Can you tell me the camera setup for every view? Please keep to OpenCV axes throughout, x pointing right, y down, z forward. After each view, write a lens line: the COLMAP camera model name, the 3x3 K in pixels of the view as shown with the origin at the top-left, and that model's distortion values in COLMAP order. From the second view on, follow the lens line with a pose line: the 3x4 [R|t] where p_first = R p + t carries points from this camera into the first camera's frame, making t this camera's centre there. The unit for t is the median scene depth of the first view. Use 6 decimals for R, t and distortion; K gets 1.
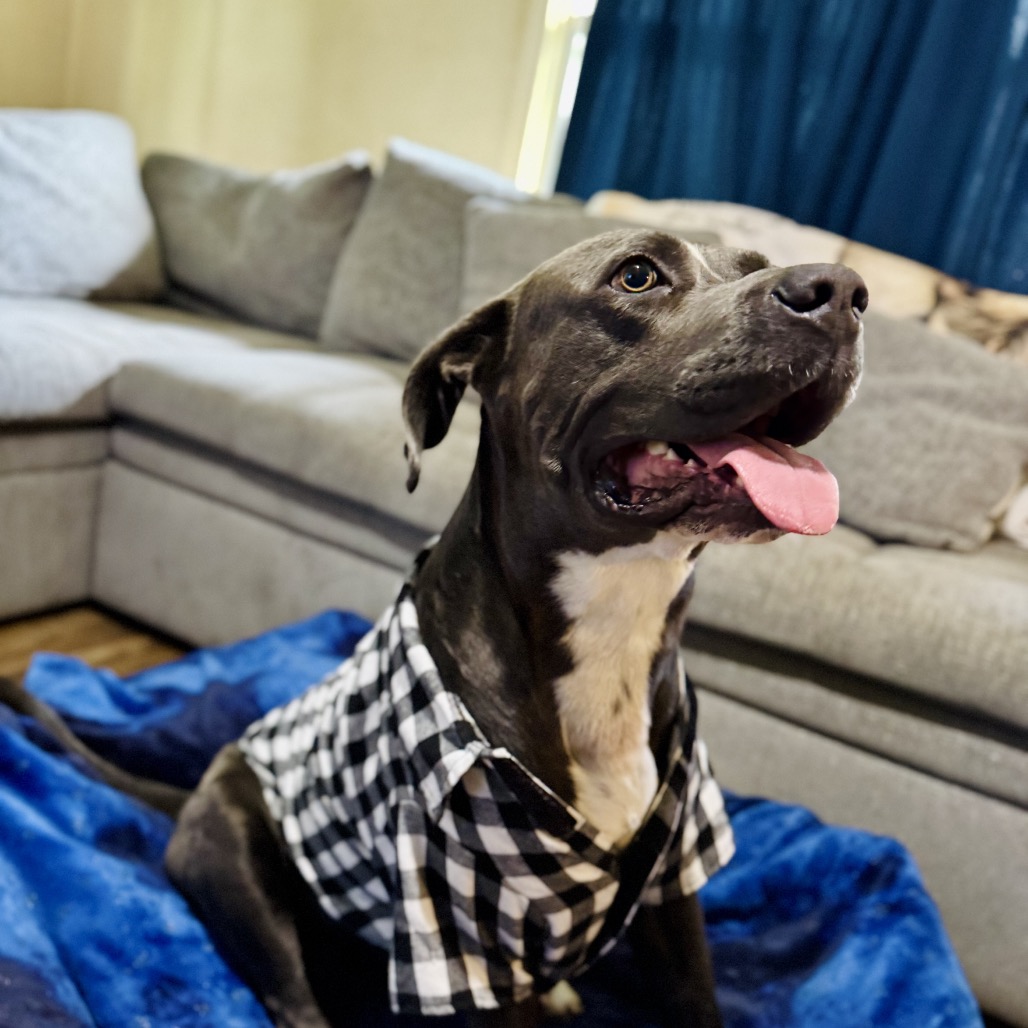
lens RADIAL K [[1021.1, 0, 492.9], [0, 1021.1, 537.0], [0, 0, 1]] dist [-0.001385, -0.008225]
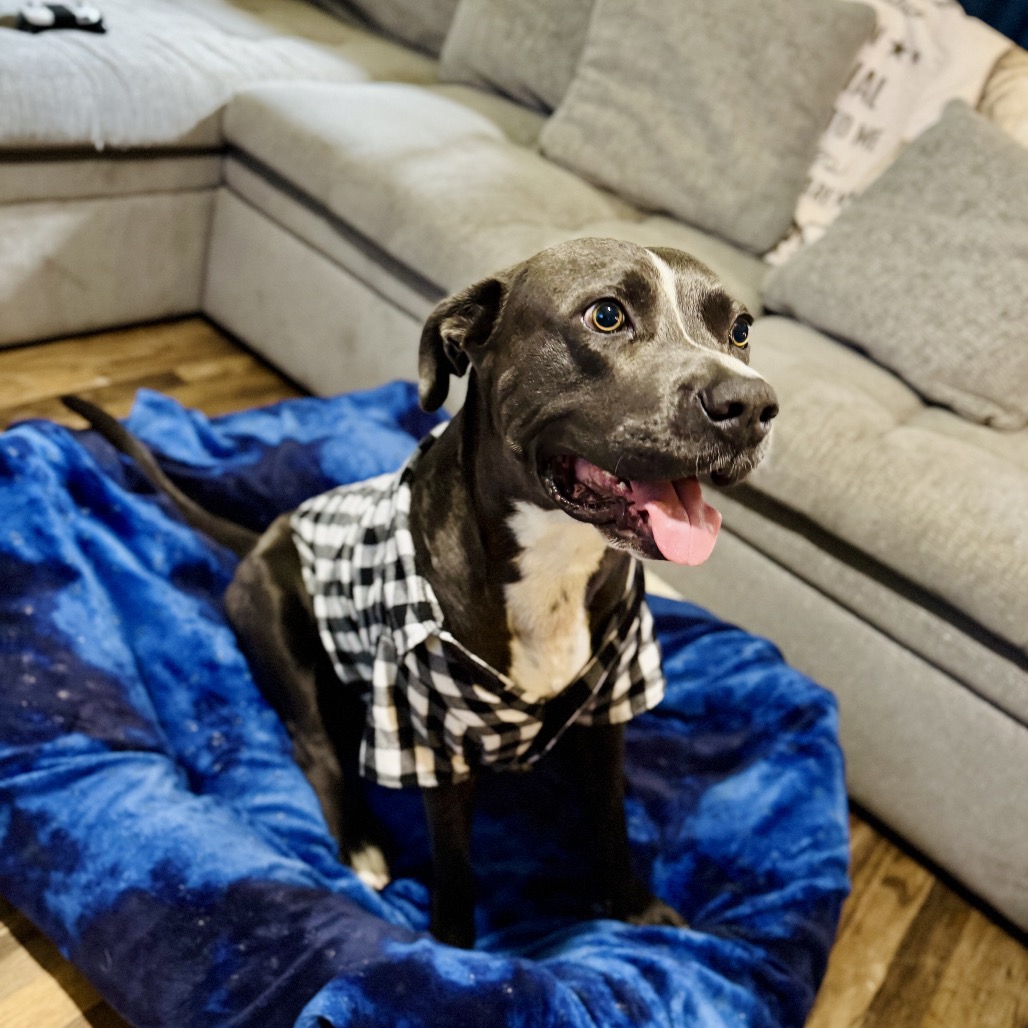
lens RADIAL K [[1011.1, 0, 499.4], [0, 1011.1, 526.7], [0, 0, 1]] dist [0.040104, -0.043002]
pose [[0.979180, 0.182635, -0.088610, 0.110403], [-0.143927, 0.932445, 0.331409, -0.242243], [0.143151, -0.311755, 0.939317, -0.099833]]
